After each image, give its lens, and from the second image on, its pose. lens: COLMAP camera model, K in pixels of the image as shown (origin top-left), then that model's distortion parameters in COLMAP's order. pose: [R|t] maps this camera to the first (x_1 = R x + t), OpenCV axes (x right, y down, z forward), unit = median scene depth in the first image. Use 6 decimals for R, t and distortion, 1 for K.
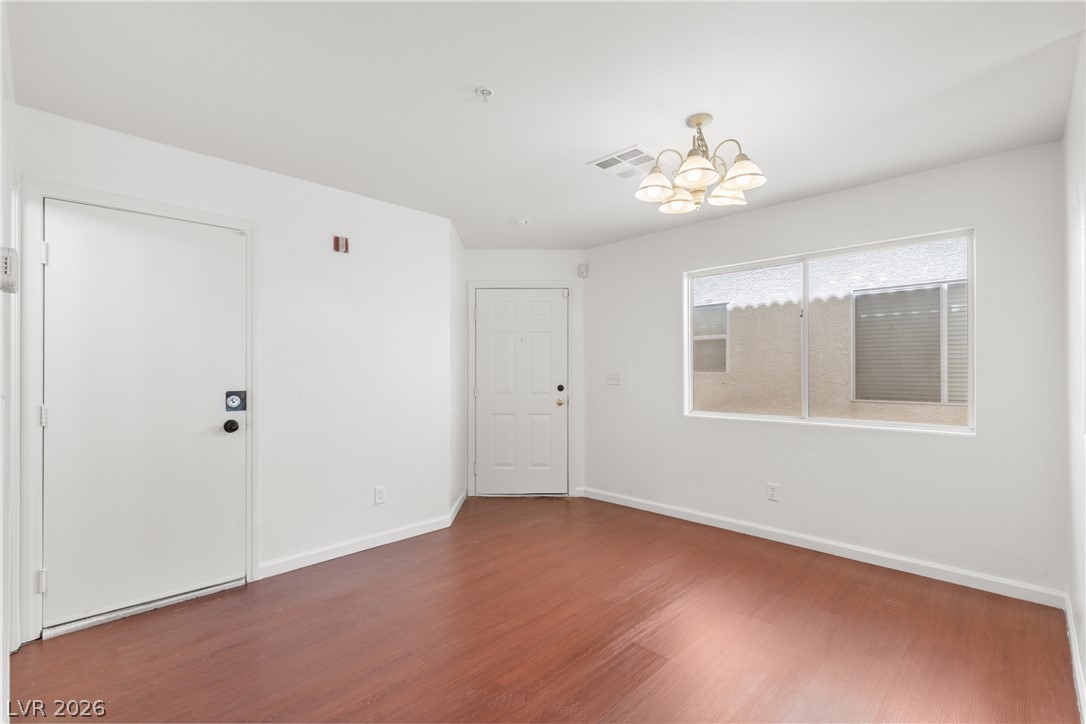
lens RADIAL K [[489.4, 0, 552.0], [0, 489.4, 372.1], [0, 0, 1]] dist [0.012963, -0.001879]
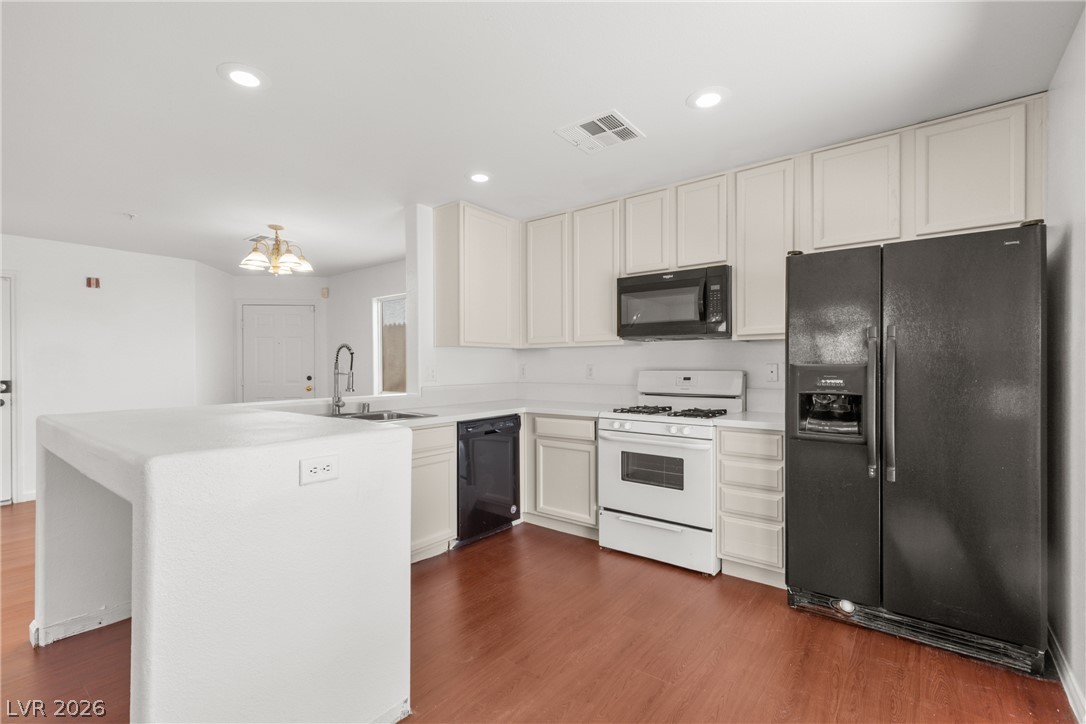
lens RADIAL K [[489.4, 0, 550.3], [0, 489.4, 366.8], [0, 0, 1]] dist [0.012963, -0.001879]
pose [[0.993901, -0.007081, 0.110049, 0.546483], [0.006761, 0.999972, 0.003287, 0.001372], [-0.110069, -0.002523, 0.993921, -0.452405]]
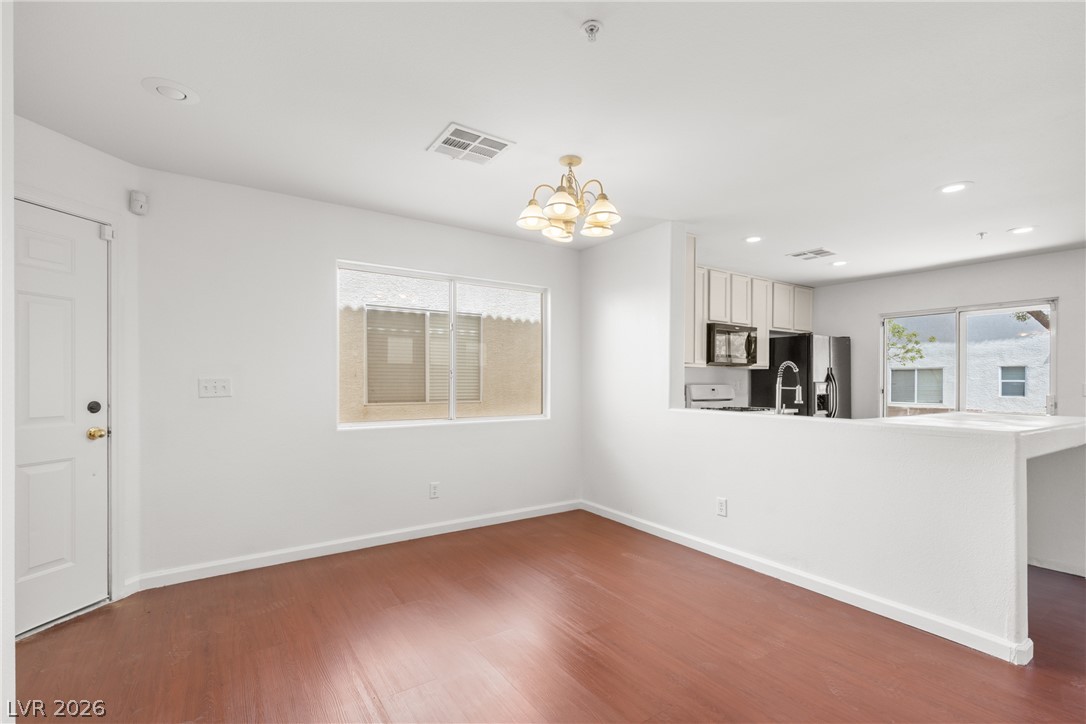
lens RADIAL K [[489.4, 0, 556.7], [0, 489.4, 382.6], [0, 0, 1]] dist [0.012963, -0.001879]
pose [[0.194397, -0.005626, 0.980907, -0.419364], [-0.005857, 0.999959, 0.006896, -0.000749], [-0.980906, -0.007085, 0.194356, 0.404136]]
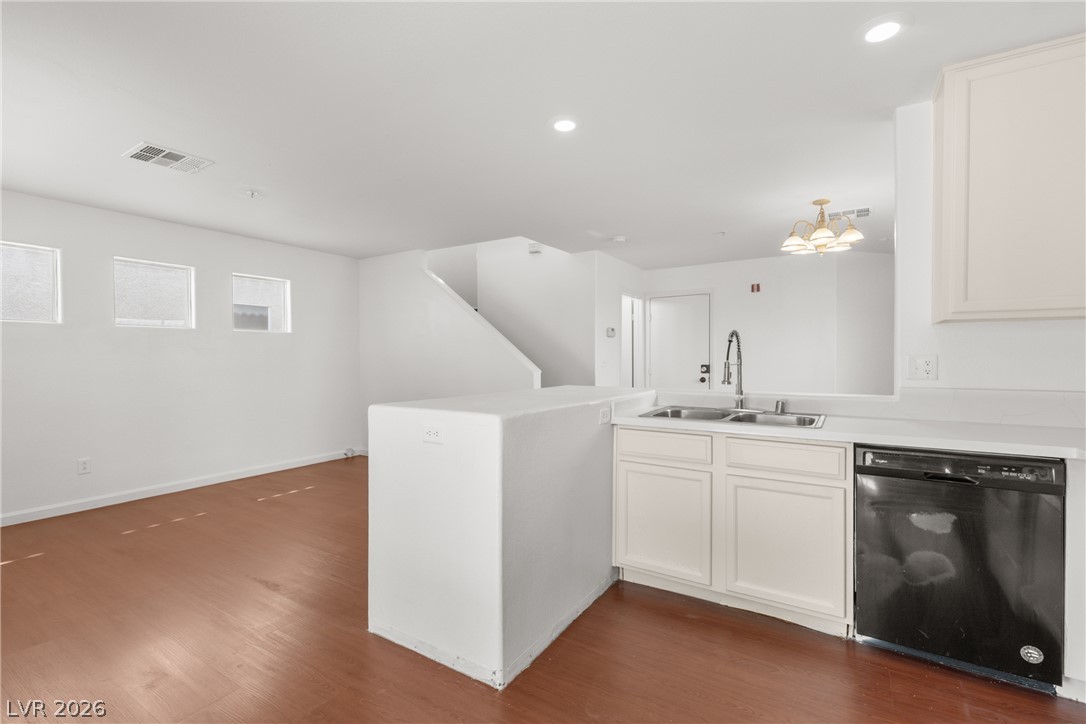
lens RADIAL K [[489.4, 0, 540.3], [0, 489.4, 359.7], [0, 0, 1]] dist [0.012963, -0.001879]
pose [[0.211227, 0.003330, -0.977431, 0.845201], [0.001636, 0.999992, 0.003760, 0.003379], [0.977436, -0.002394, 0.211220, -0.134977]]
